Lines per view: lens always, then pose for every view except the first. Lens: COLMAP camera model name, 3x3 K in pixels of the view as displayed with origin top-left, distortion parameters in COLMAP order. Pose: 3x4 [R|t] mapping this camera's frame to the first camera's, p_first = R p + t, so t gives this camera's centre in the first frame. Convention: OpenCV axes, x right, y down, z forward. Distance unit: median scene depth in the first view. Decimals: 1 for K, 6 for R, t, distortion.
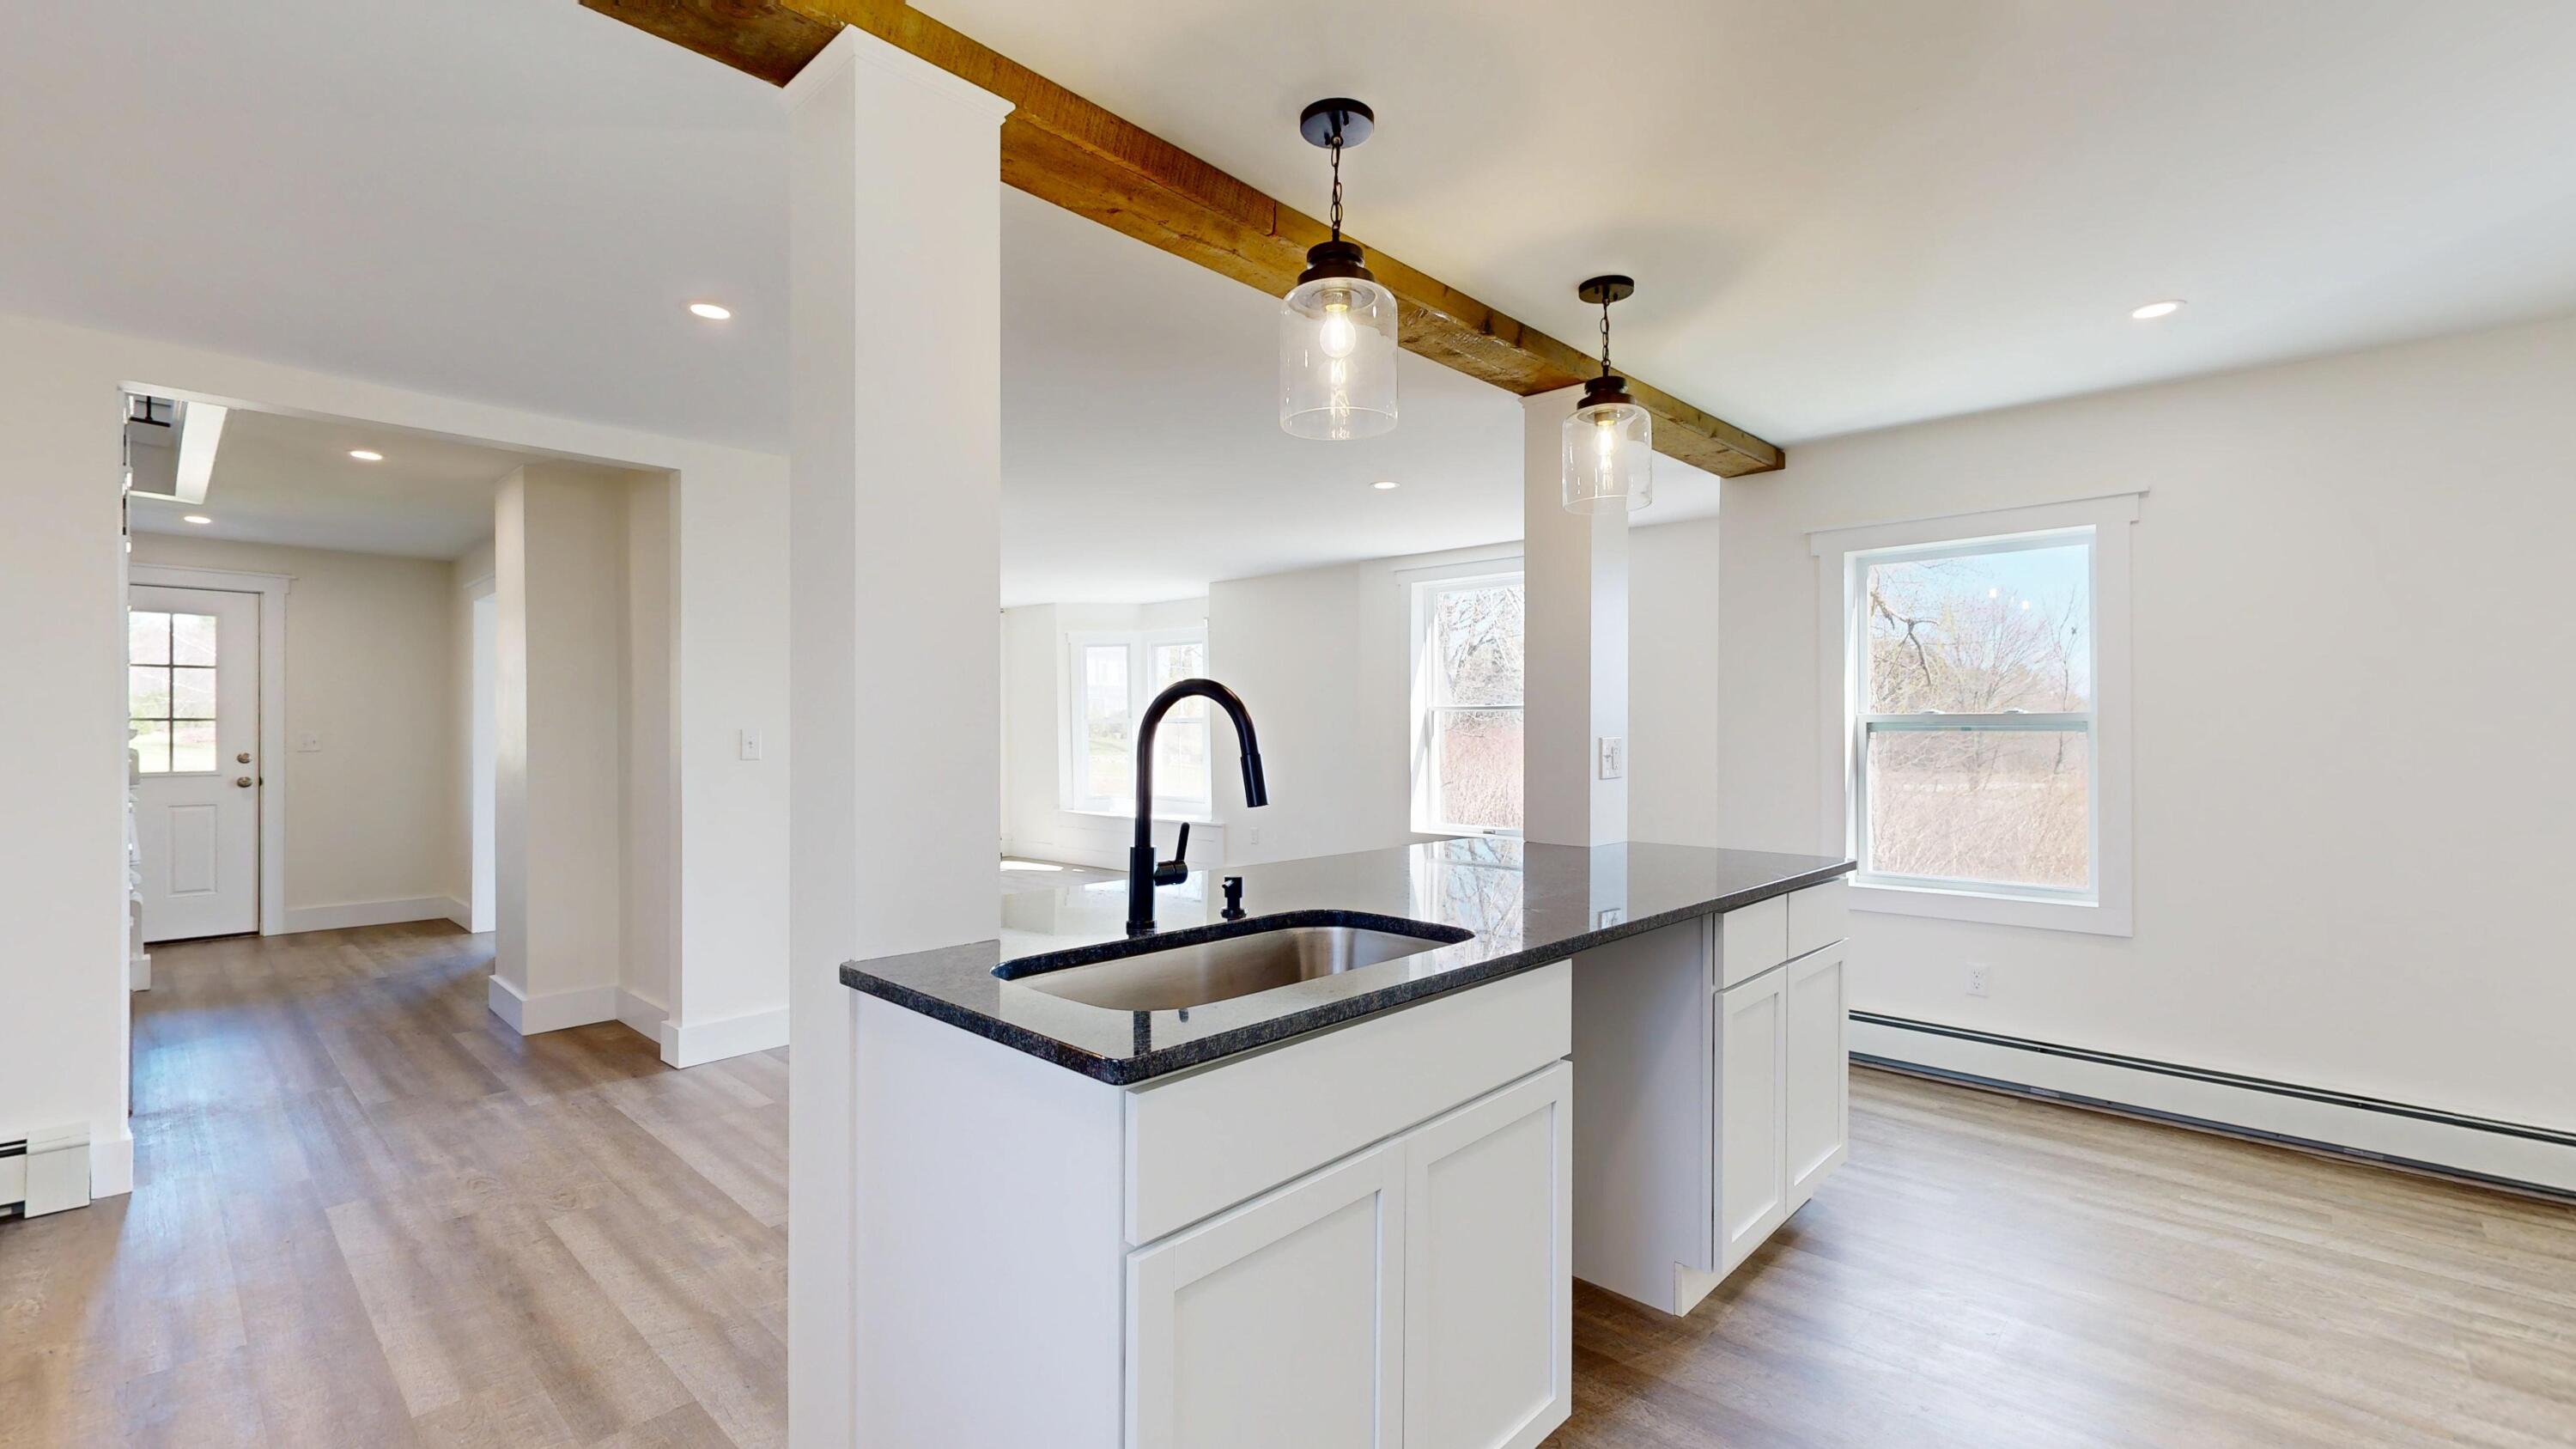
lens RADIAL K [[1070.3, 0, 1288.0], [0, 1070.3, 724.5], [0, 0, 1]] dist [-0.000262, 0.000072]
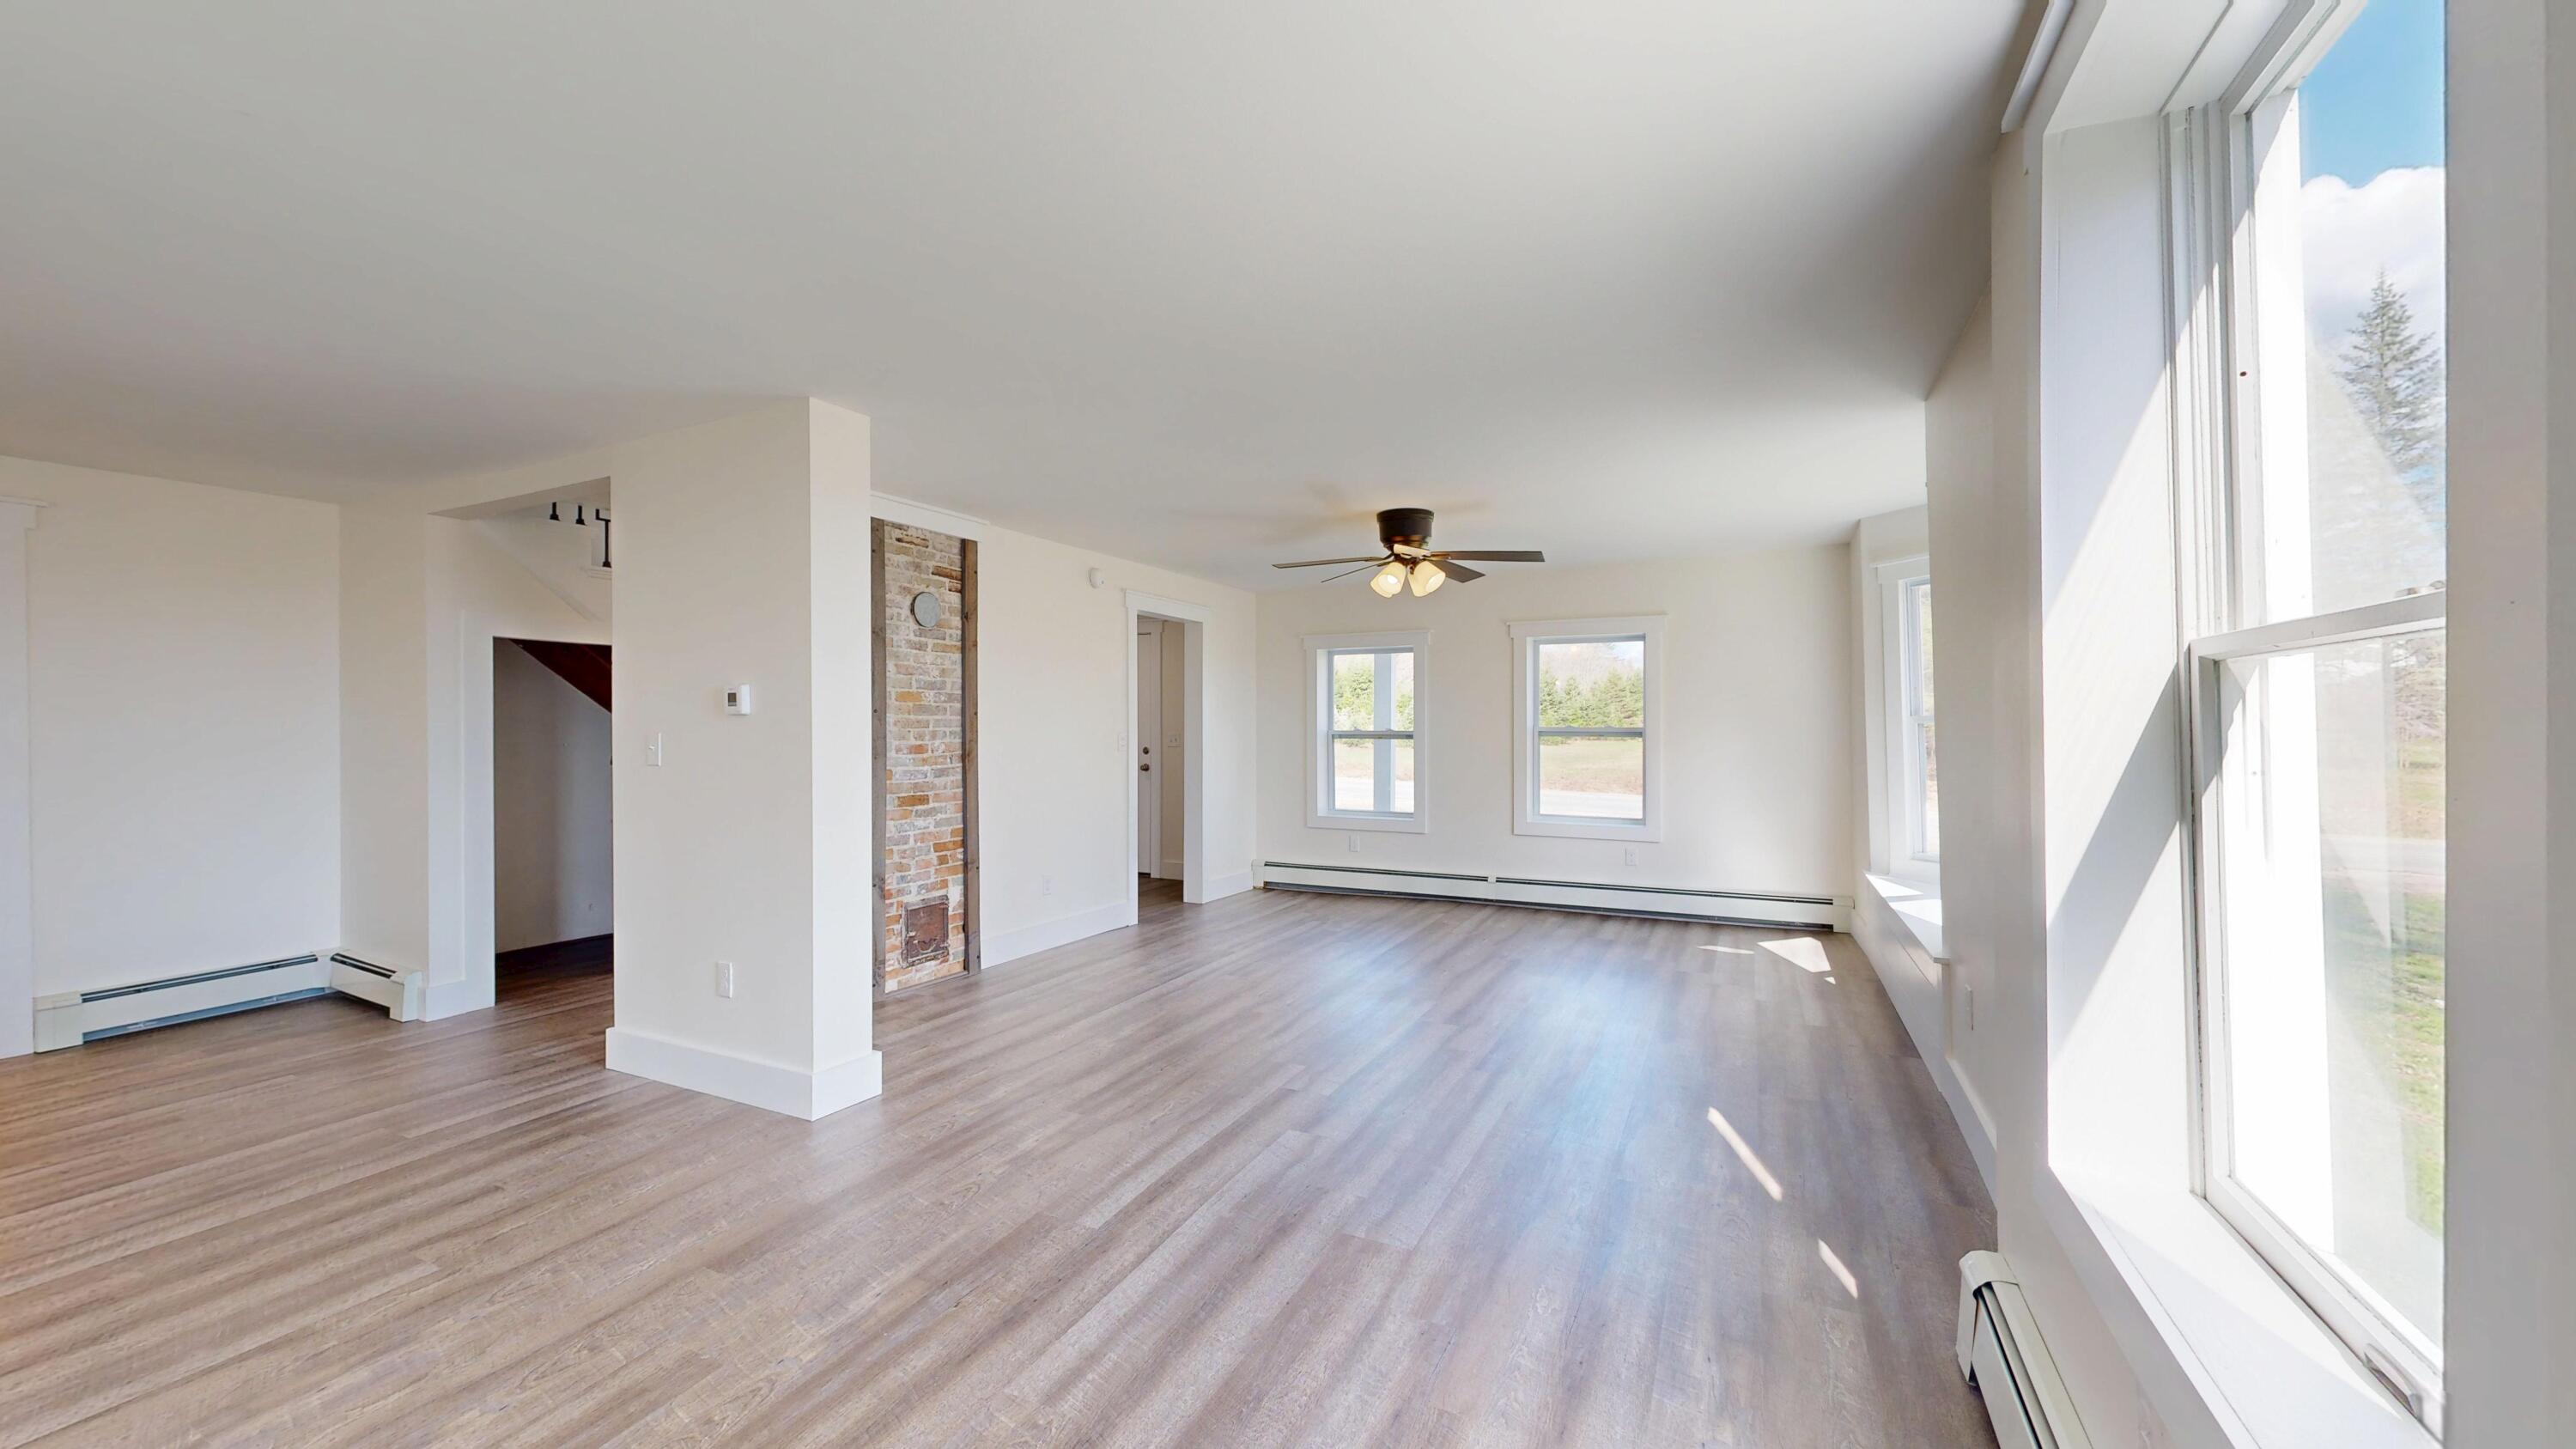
lens RADIAL K [[950.1, 0, 1279.8], [0, 950.1, 725.0], [0, 0, 1]] dist [0.000258, 0.000021]
pose [[0.287124, -0.002309, -0.957891, 0.394384], [0.001560, 0.999997, -0.001943, 0.001176], [0.957892, -0.000936, 0.287127, 1.129482]]
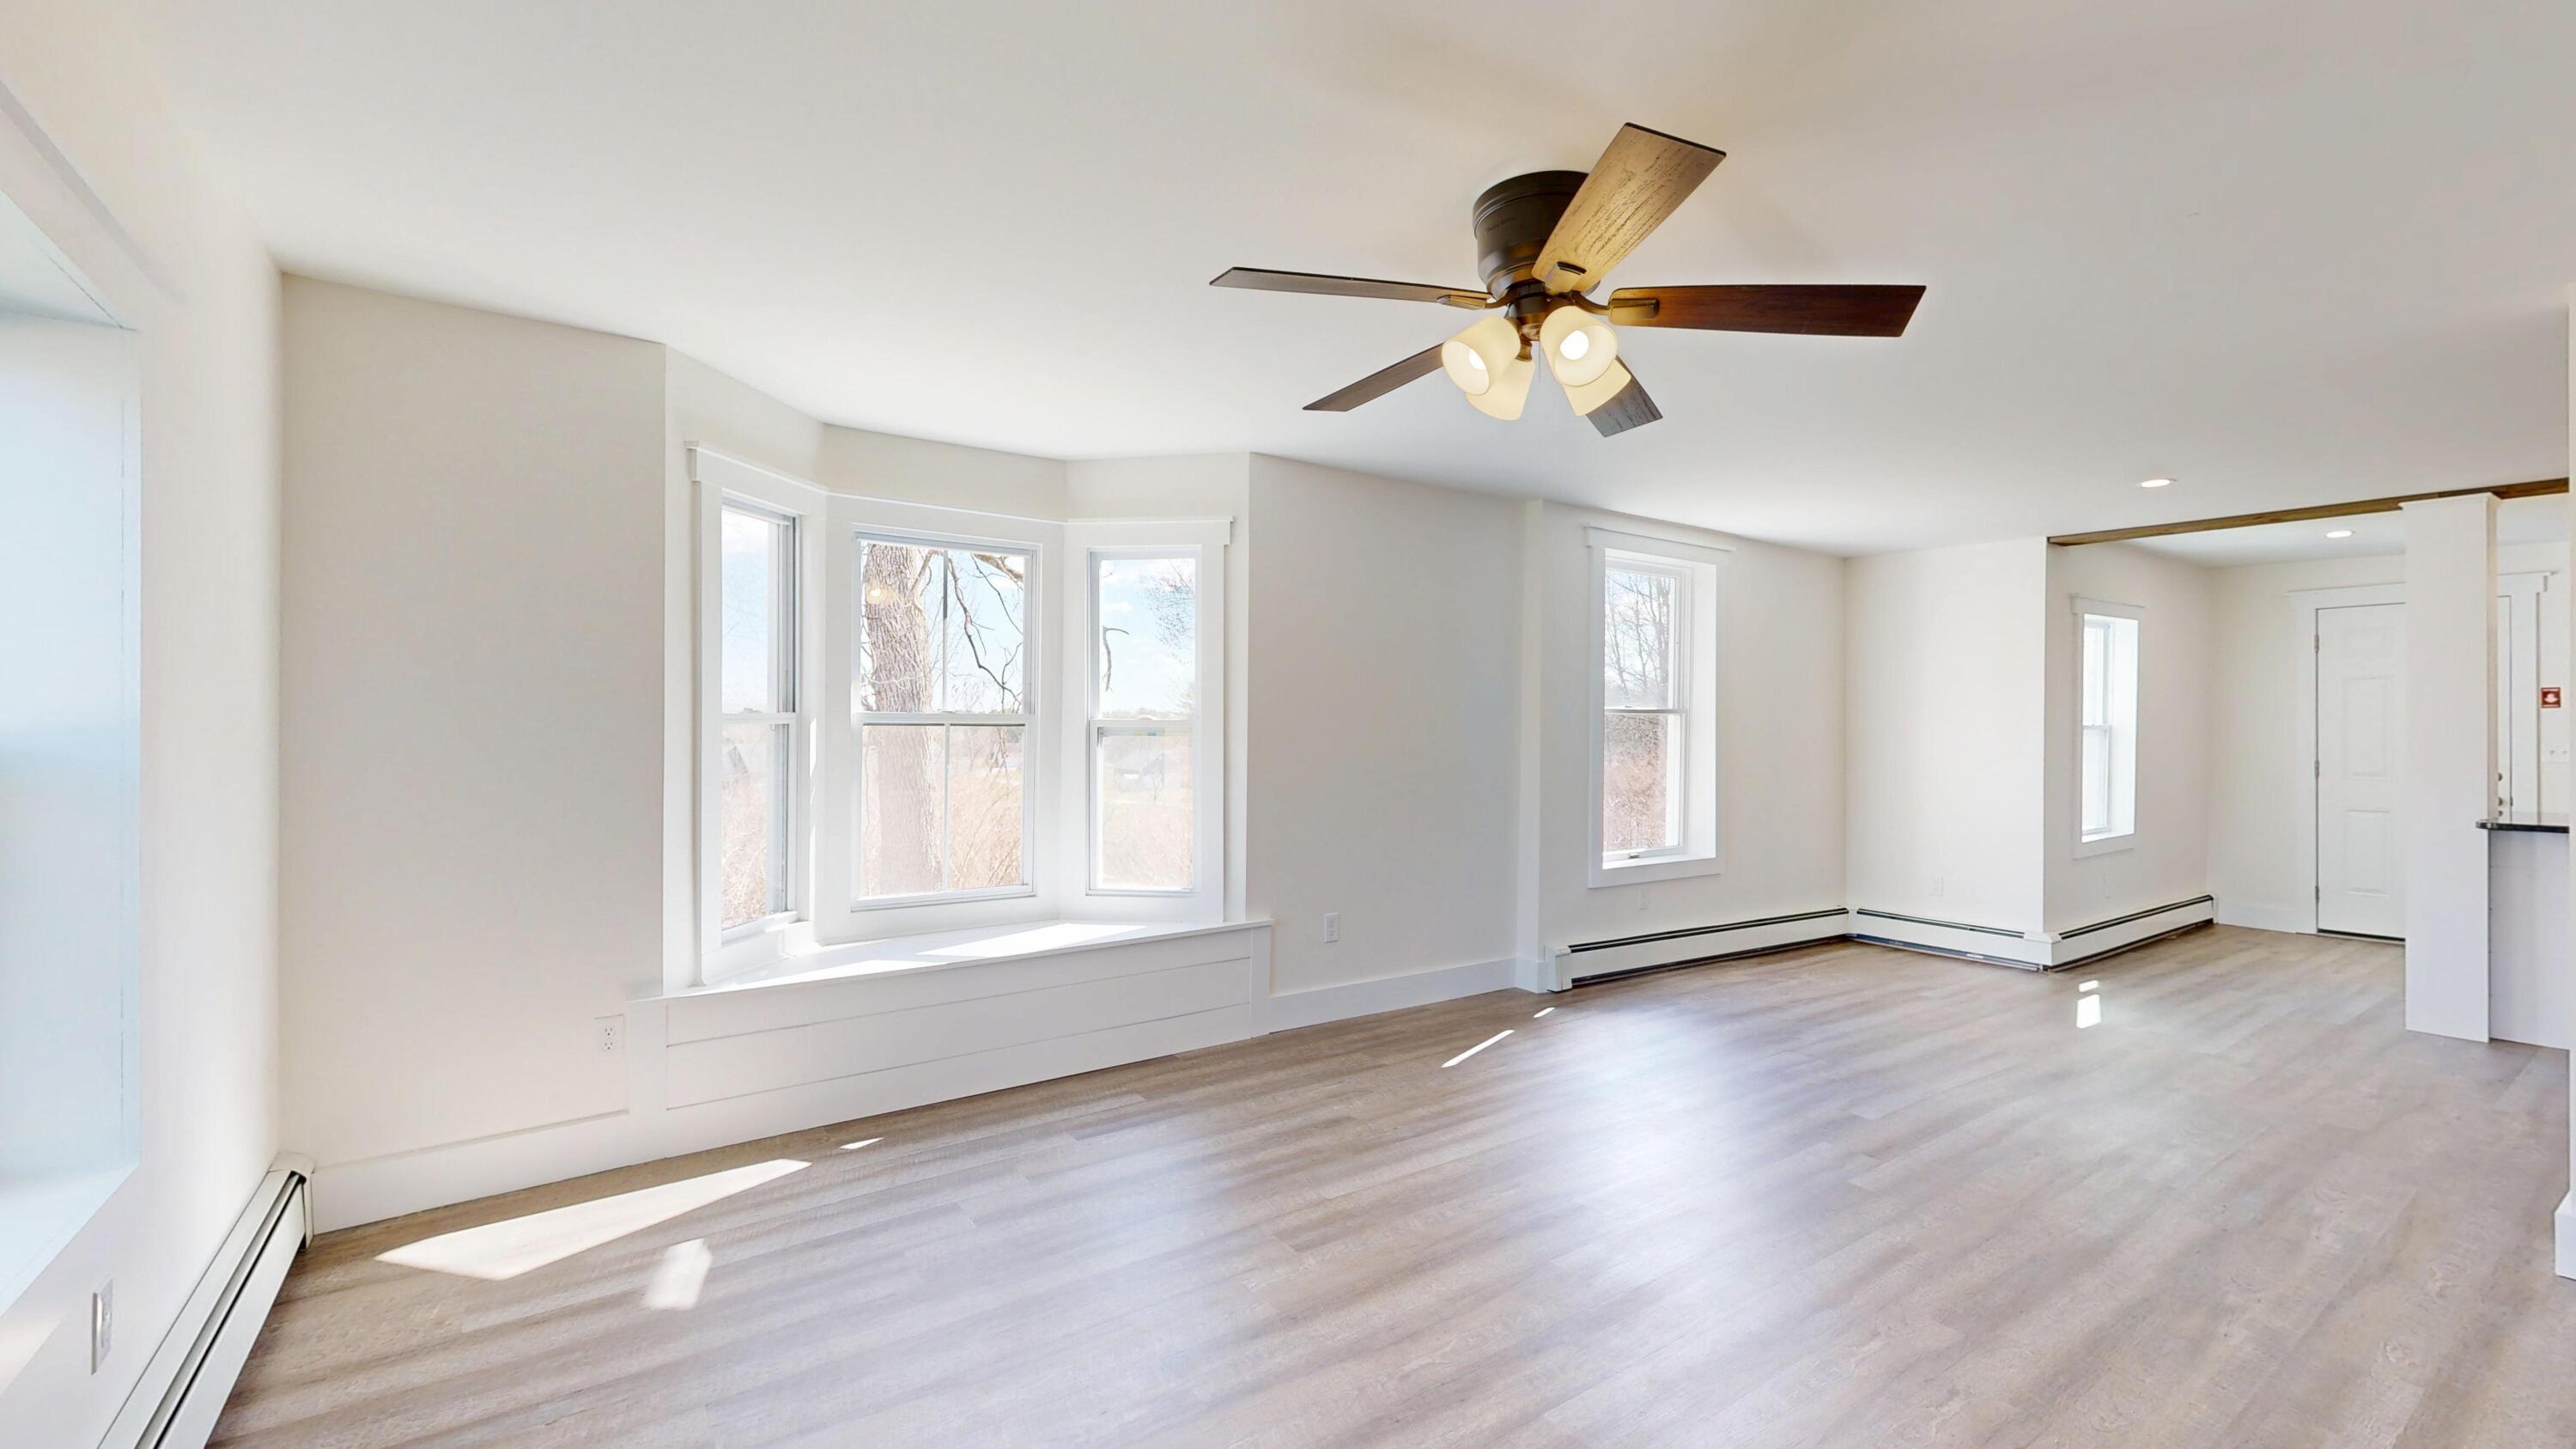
lens RADIAL K [[1070.3, 0, 1288.0], [0, 1070.3, 724.5], [0, 0, 1]] dist [-0.000262, 0.000072]
pose [[0.198930, 0.005183, 0.980000, -1.014188], [-0.002628, 0.999985, -0.004755, 0.000134], [-0.980010, -0.001630, 0.198941, 1.565894]]
